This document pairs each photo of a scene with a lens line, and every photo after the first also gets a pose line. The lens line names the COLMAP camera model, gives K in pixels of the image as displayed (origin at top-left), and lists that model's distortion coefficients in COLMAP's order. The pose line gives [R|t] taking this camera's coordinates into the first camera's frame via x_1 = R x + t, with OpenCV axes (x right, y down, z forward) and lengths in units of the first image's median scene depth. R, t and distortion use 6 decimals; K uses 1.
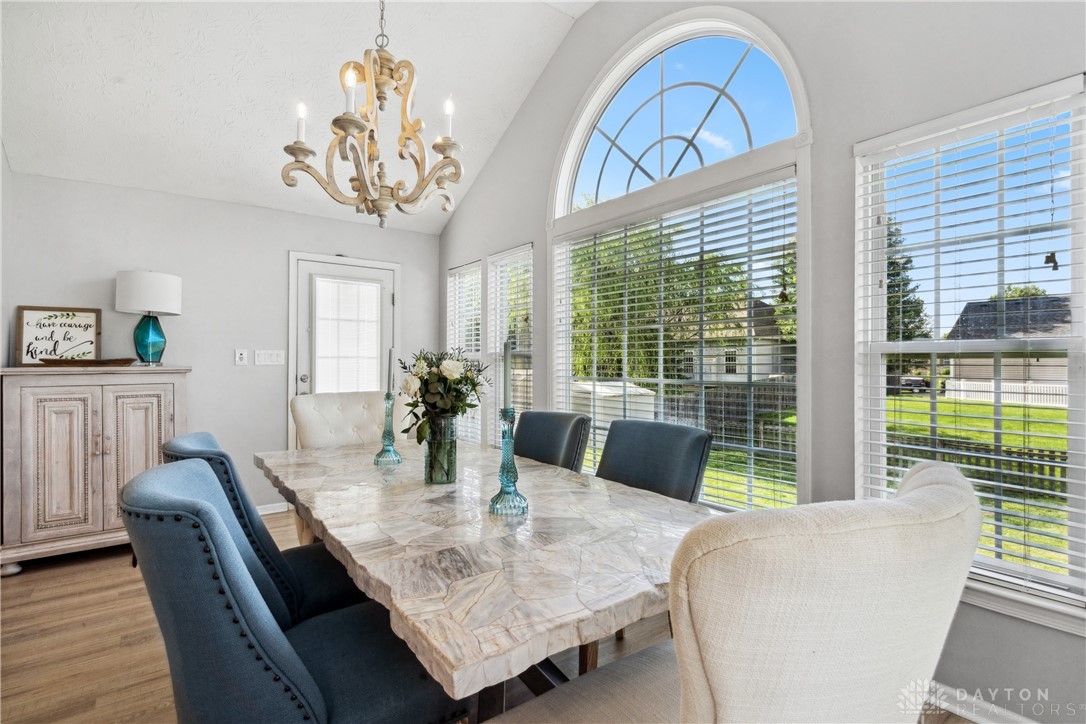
lens RADIAL K [[533.3, 0, 546.5], [0, 533.3, 362.6], [0, 0, 1]] dist [0.002455, 0.000888]
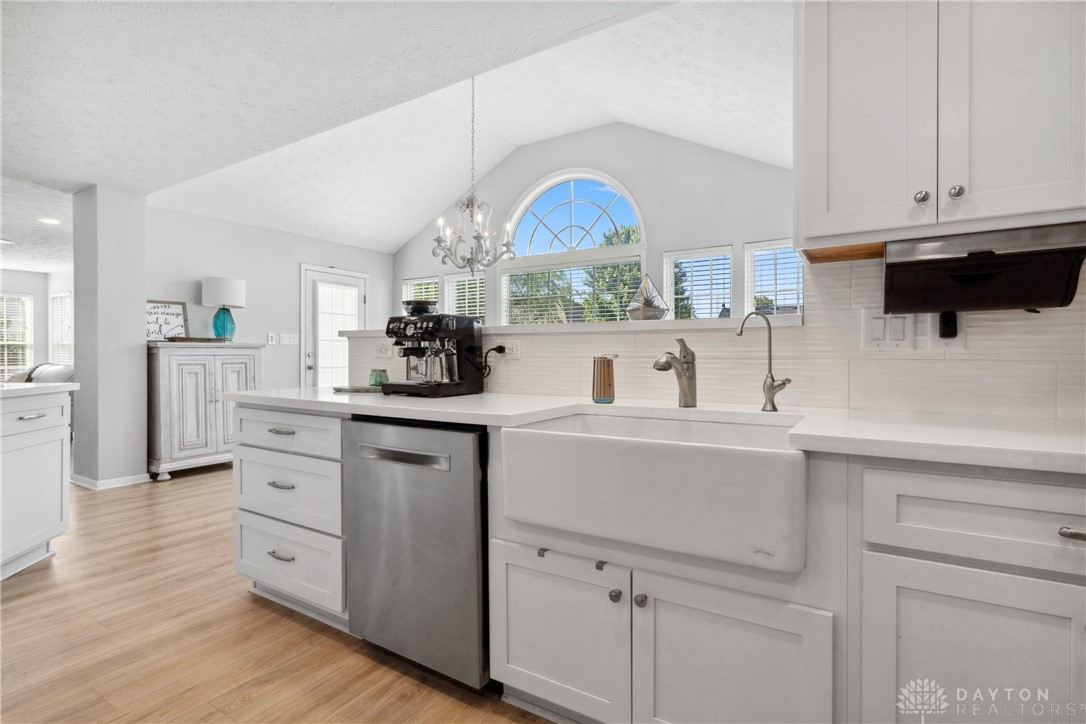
lens RADIAL K [[533.3, 0, 542.4], [0, 533.3, 359.1], [0, 0, 1]] dist [0.002455, 0.000888]
pose [[0.944180, 0.000515, 0.329429, -0.418690], [-0.002162, 0.999987, 0.004634, 0.040334], [-0.329422, -0.005087, 0.944169, -0.636624]]
